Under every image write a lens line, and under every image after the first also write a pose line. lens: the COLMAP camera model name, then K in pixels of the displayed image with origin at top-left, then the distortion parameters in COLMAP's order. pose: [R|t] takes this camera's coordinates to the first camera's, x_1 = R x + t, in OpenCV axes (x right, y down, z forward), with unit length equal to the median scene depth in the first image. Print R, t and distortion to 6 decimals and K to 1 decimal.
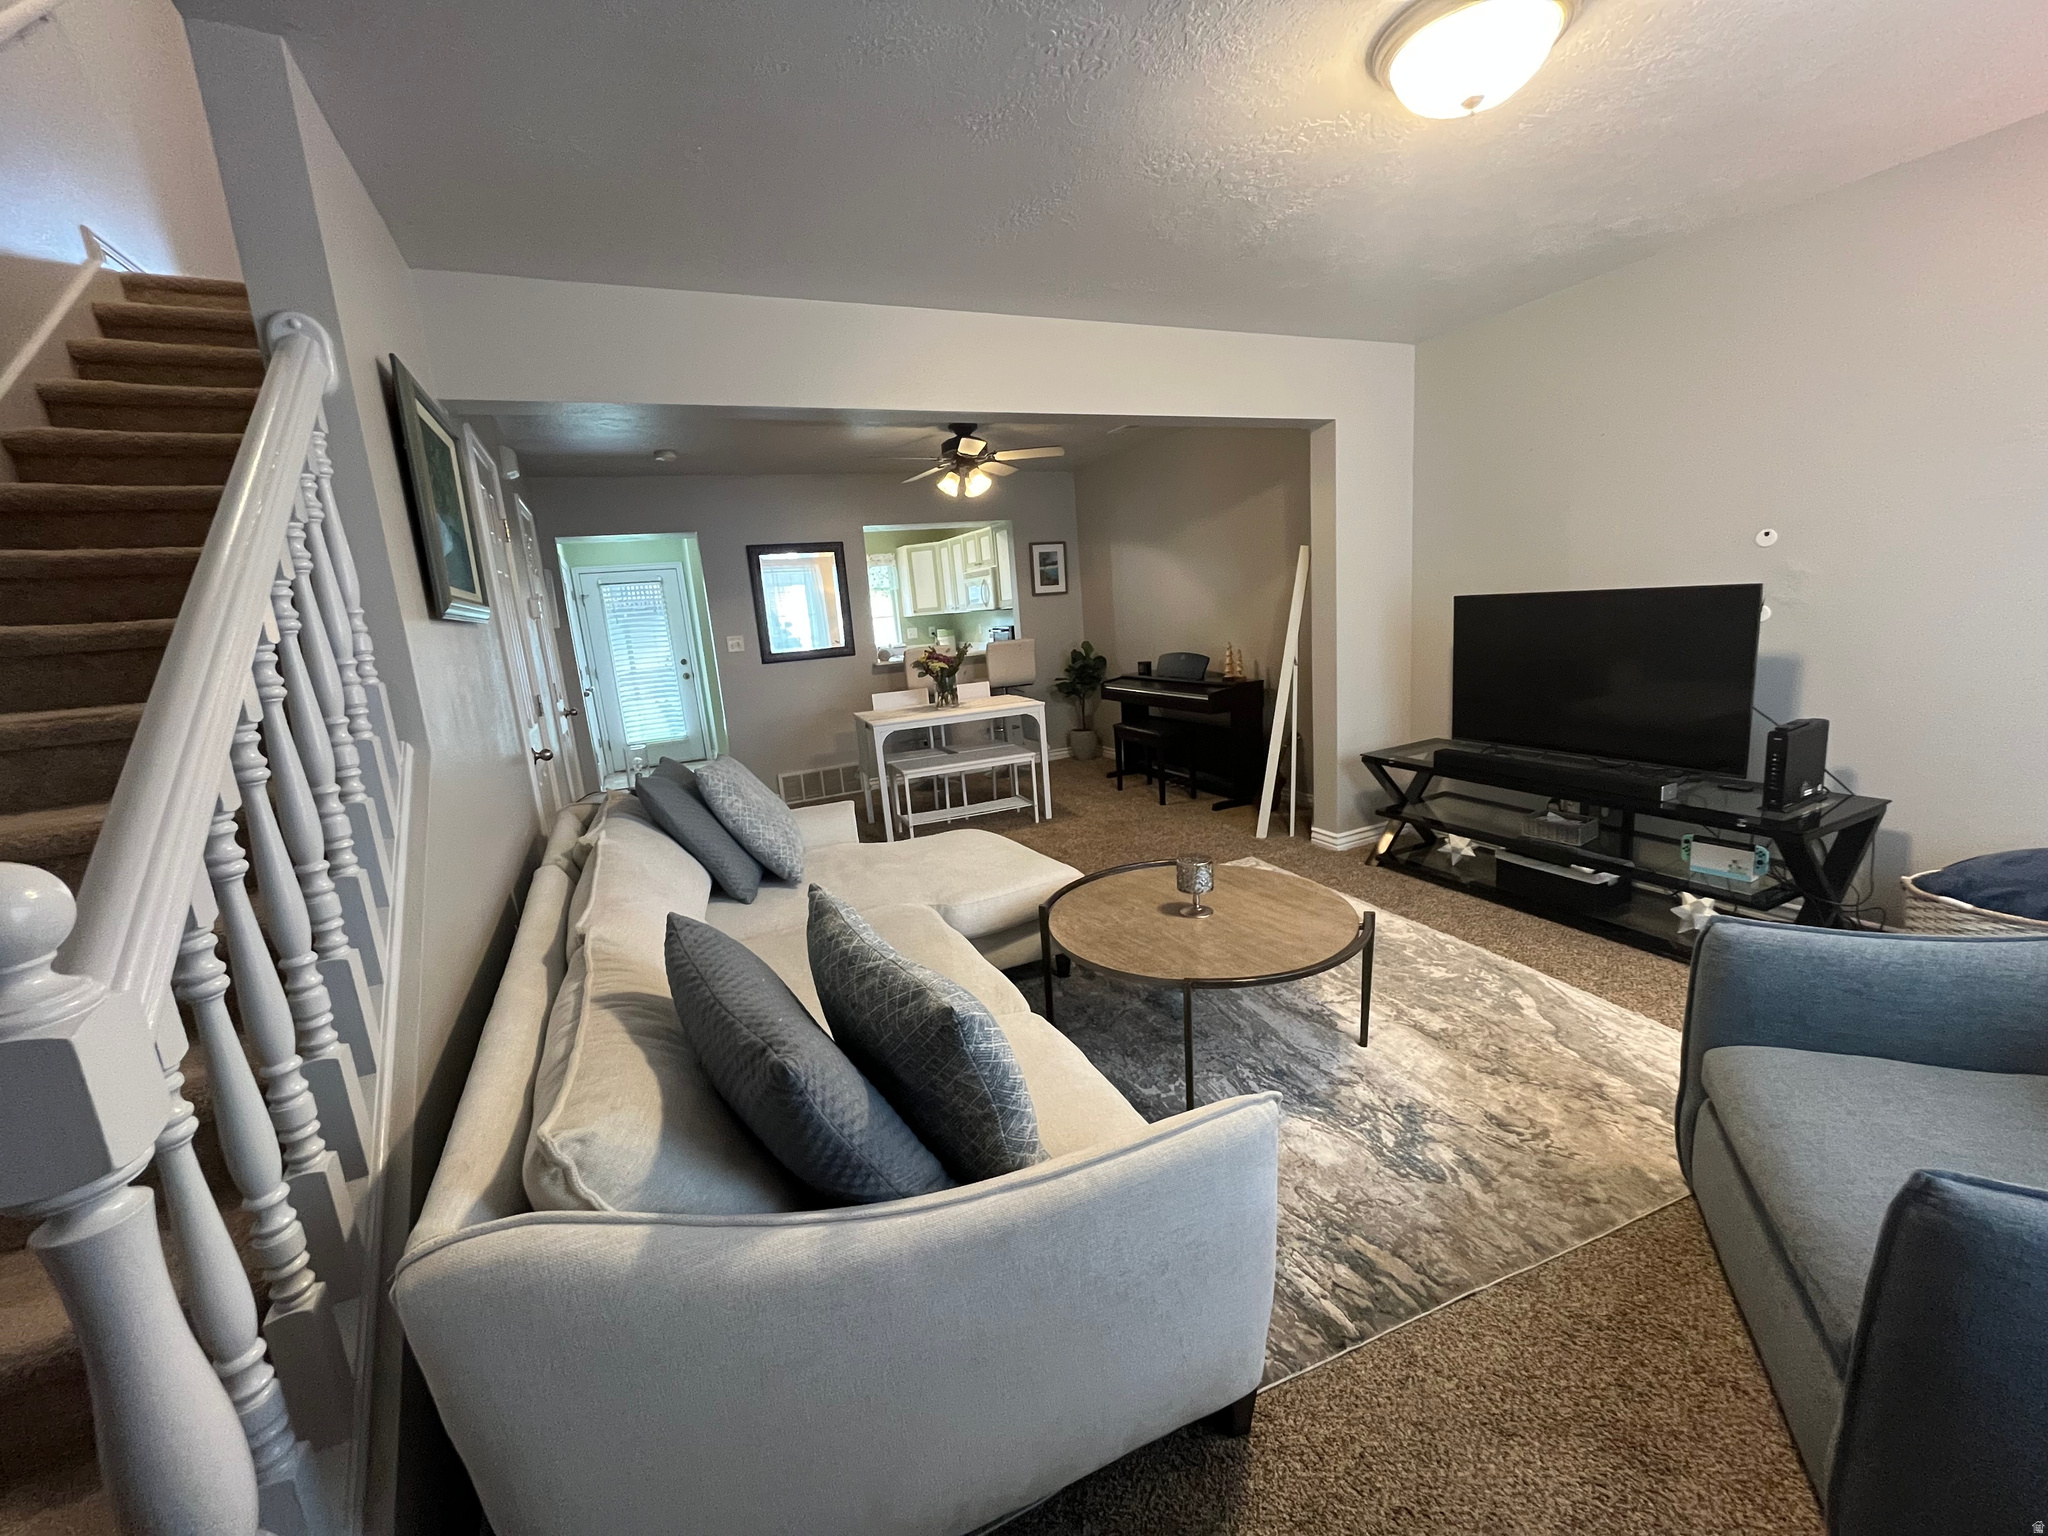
lens RADIAL K [[827.3, 0, 1025.1], [0, 827.3, 766.3], [0, 0, 1]] dist [-0.001561, -0.000428]
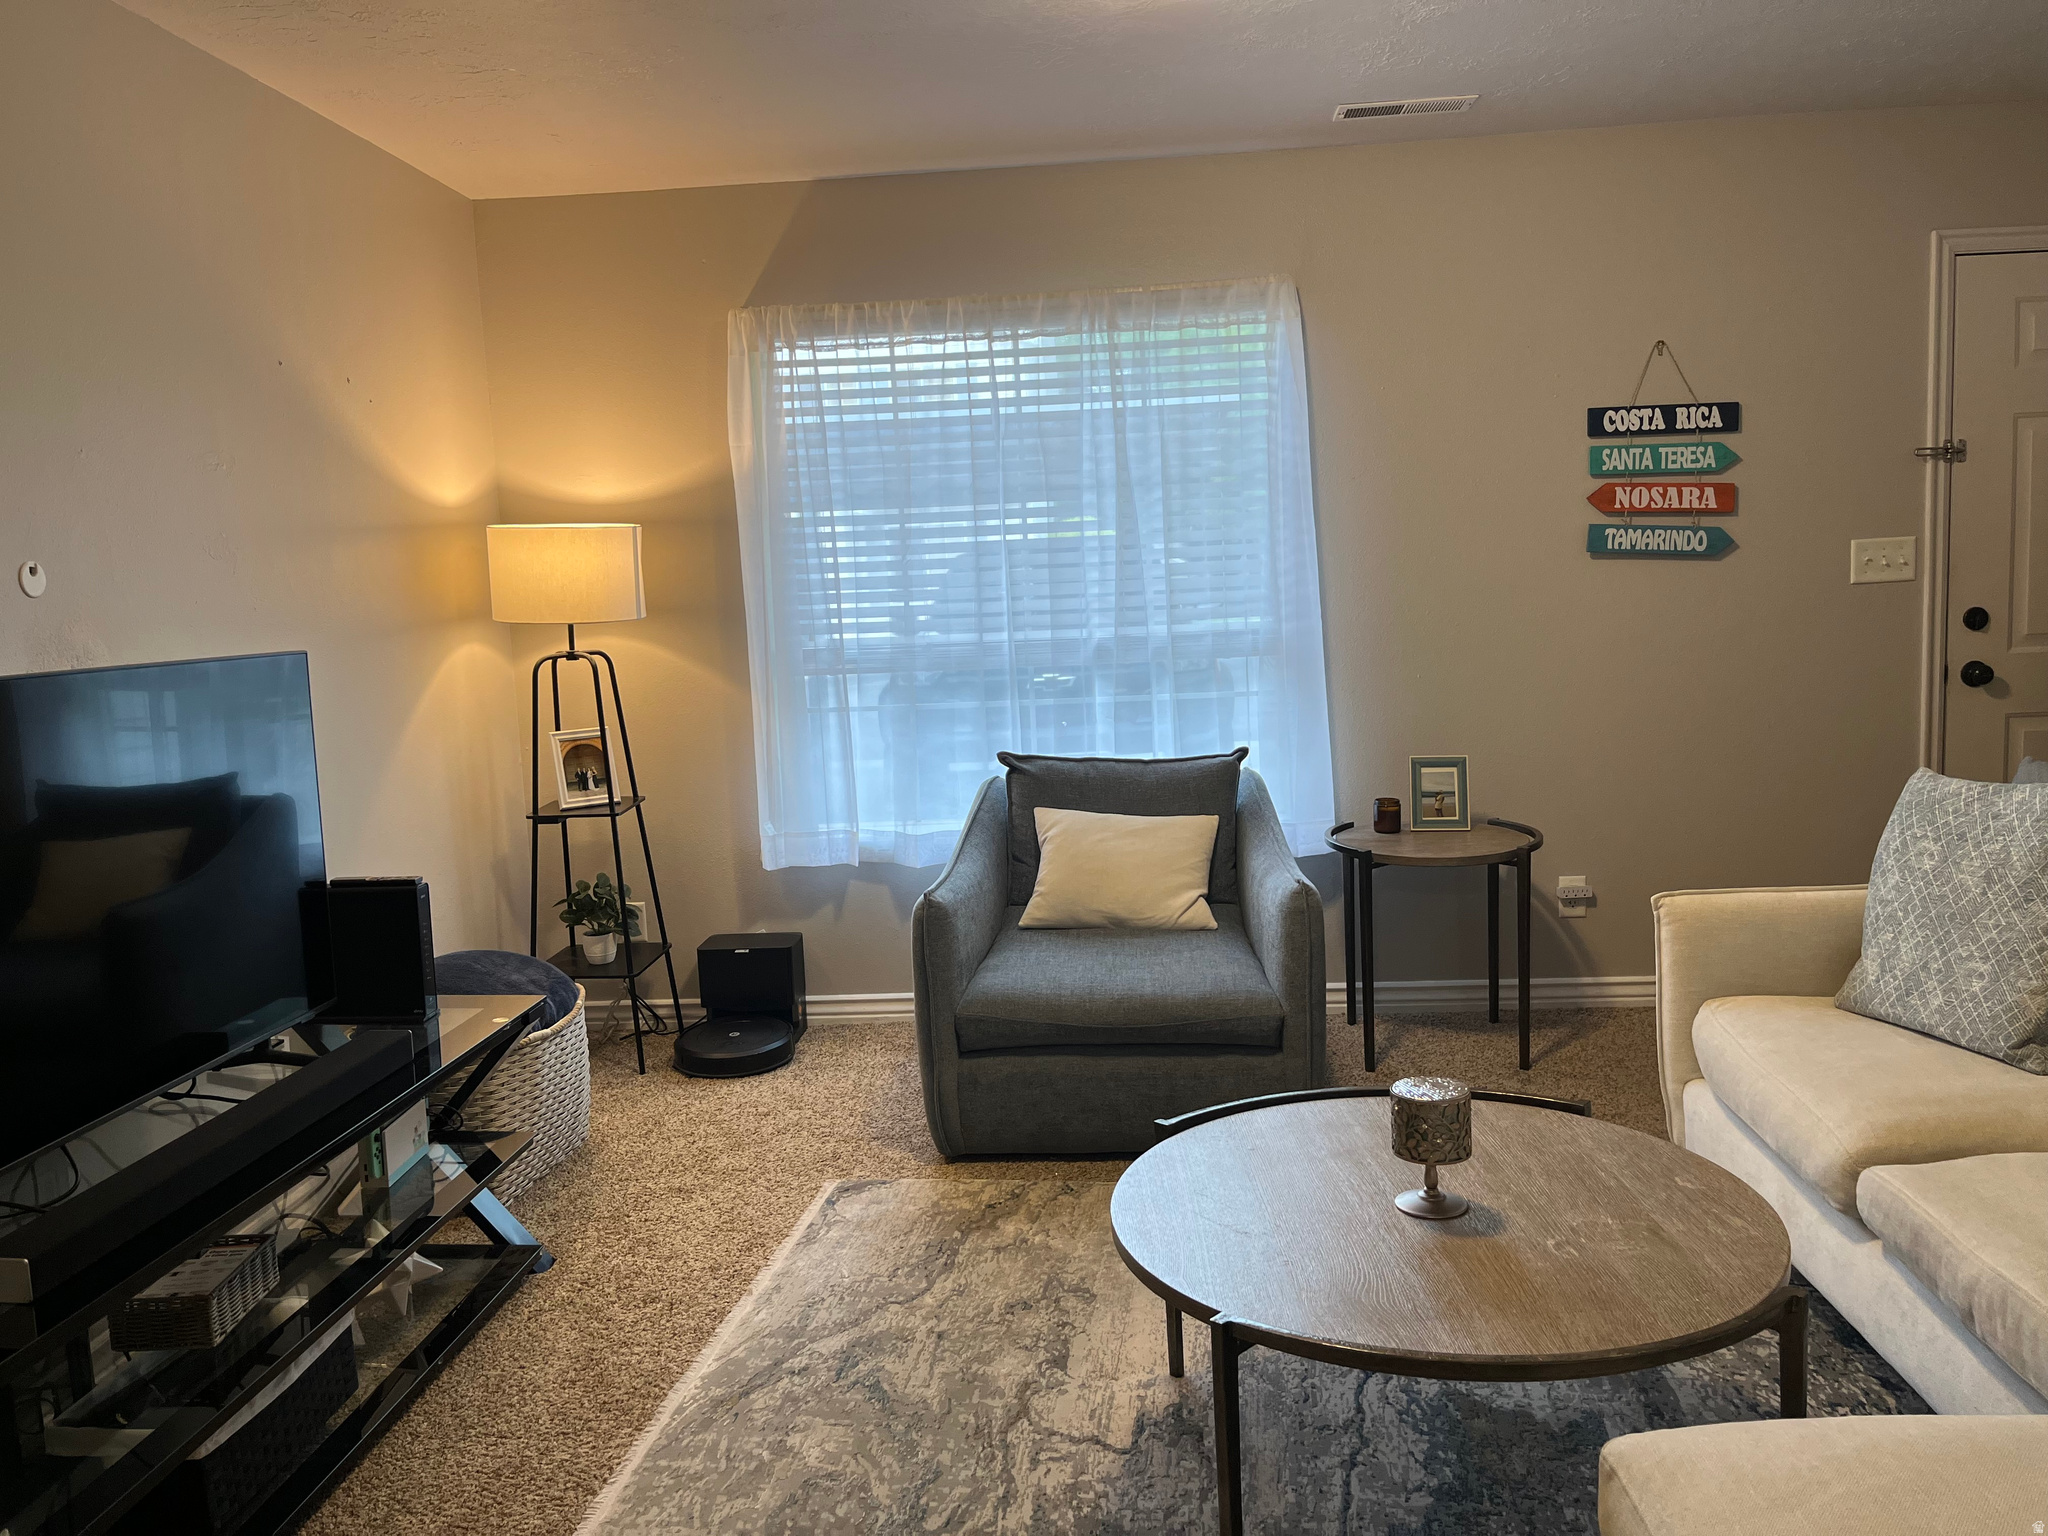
lens RADIAL K [[1551.9, 0, 1019.3], [0, 1551.9, 761.0], [0, 0, 1]] dist [0.061060, -0.079040]
pose [[-0.858962, 0.059504, 0.508570, -0.037373], [0.207790, 0.948273, 0.240002, -0.219574], [-0.467983, 0.311829, -0.826895, 1.210191]]
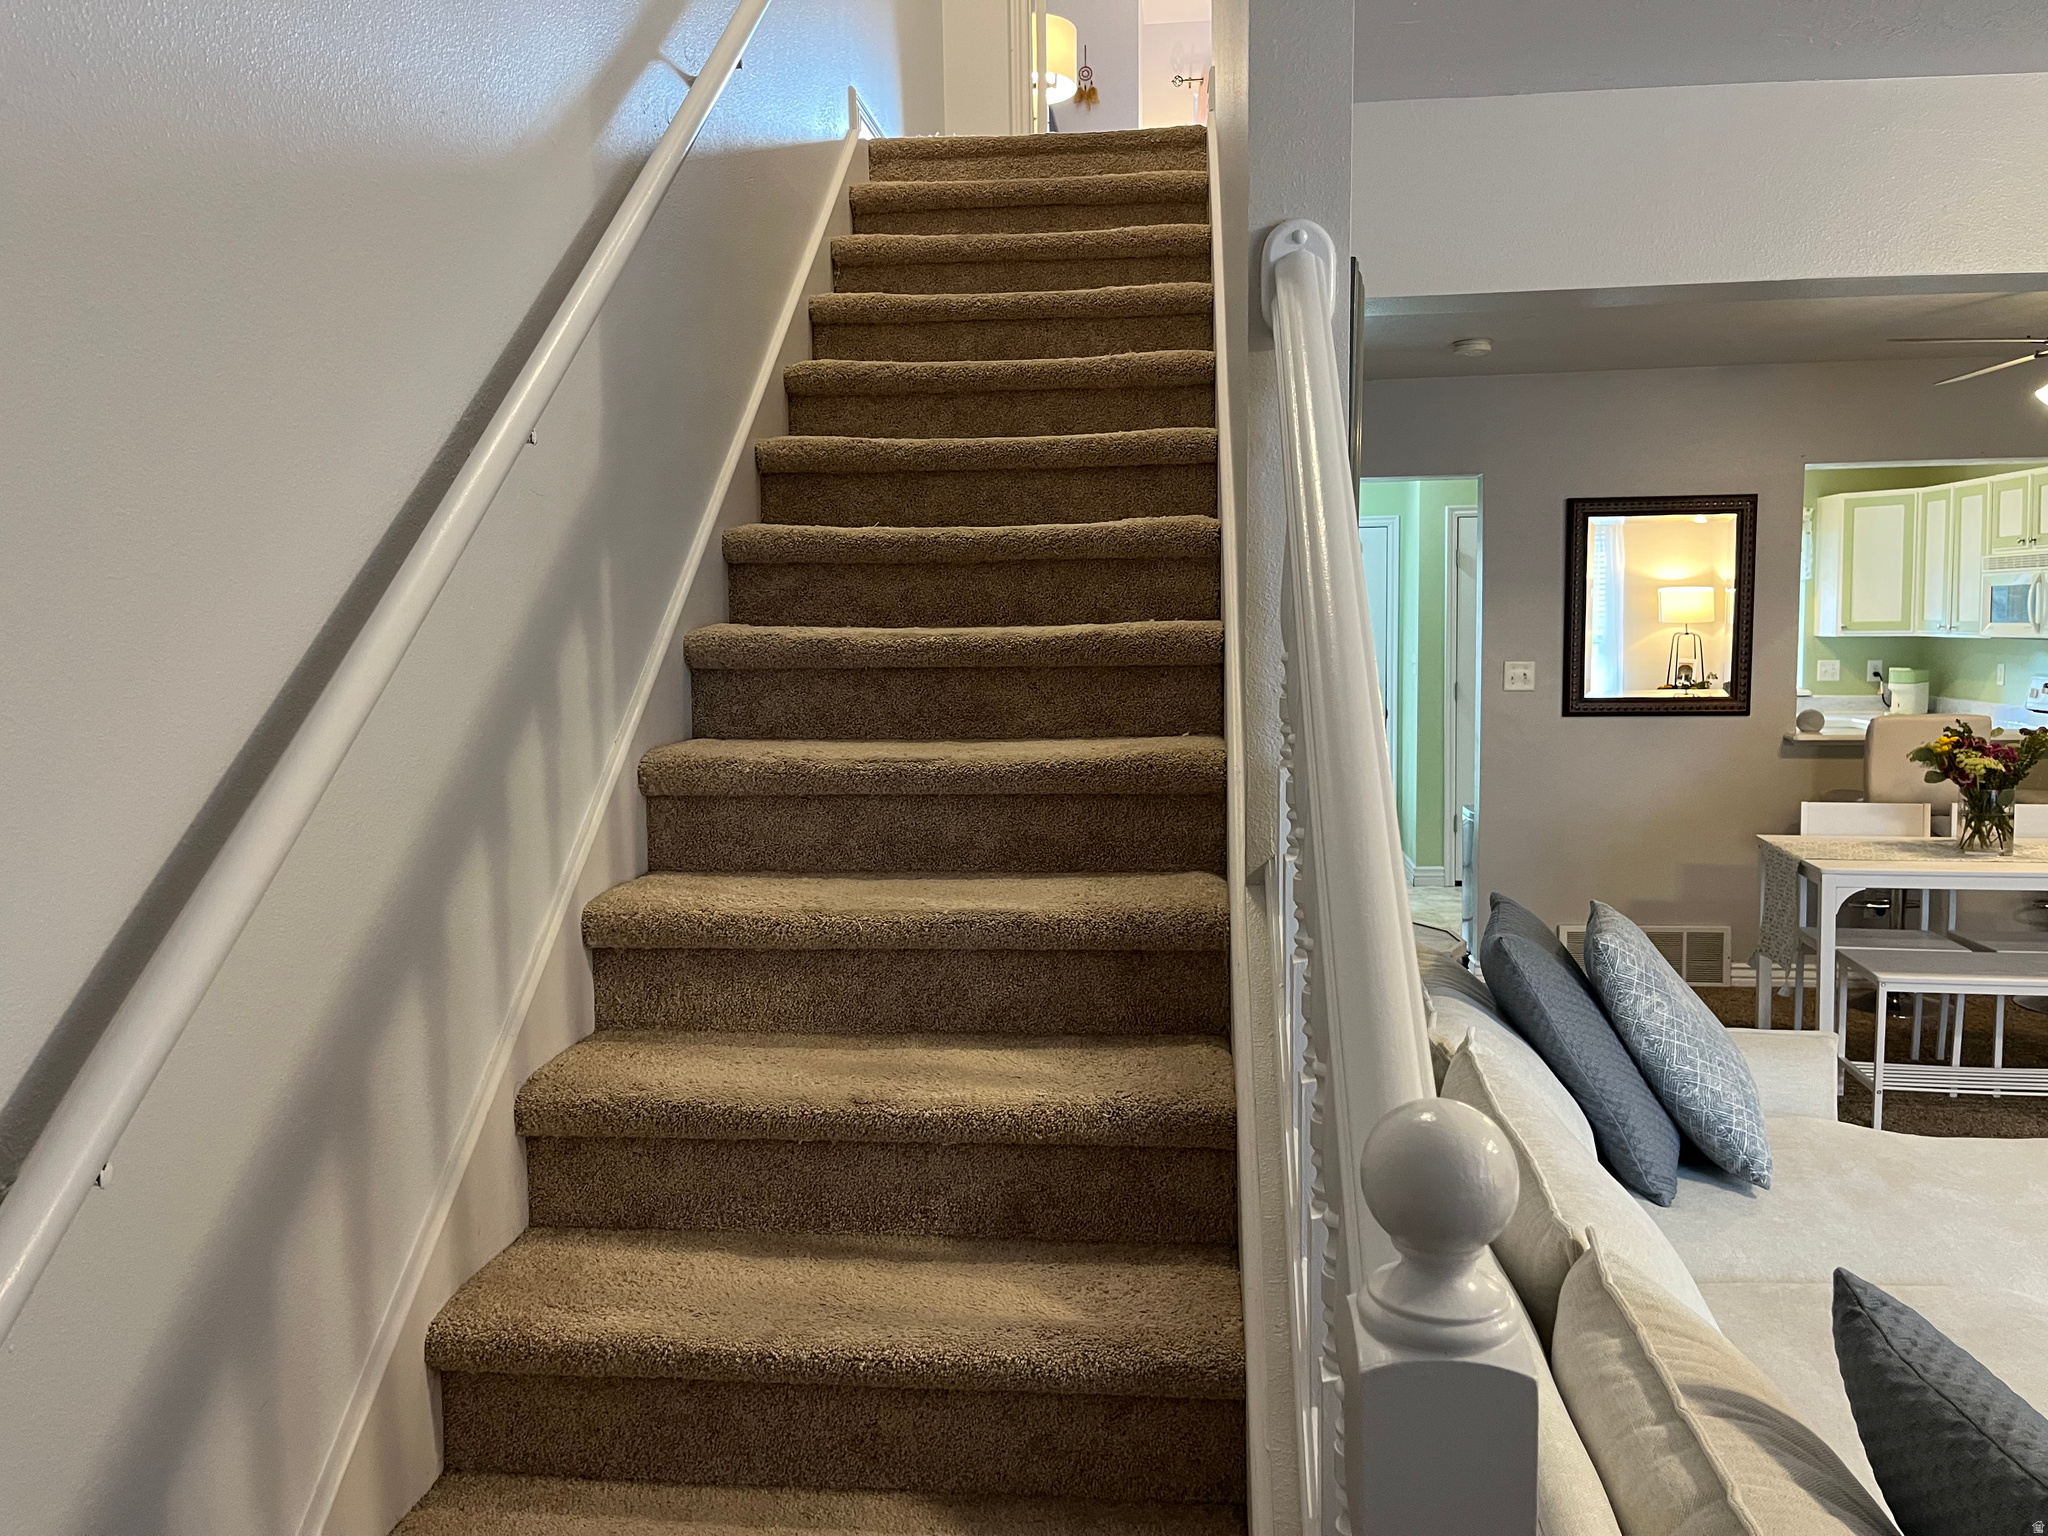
lens RADIAL K [[1551.9, 0, 1011.9], [0, 1551.9, 758.7], [0, 0, 1]] dist [0.061060, -0.079040]
pose [[0.845219, 0.113169, -0.522300, -0.148326], [-0.153203, 0.987612, -0.033933, -0.012919], [0.511990, 0.108699, 0.852086, -0.069479]]
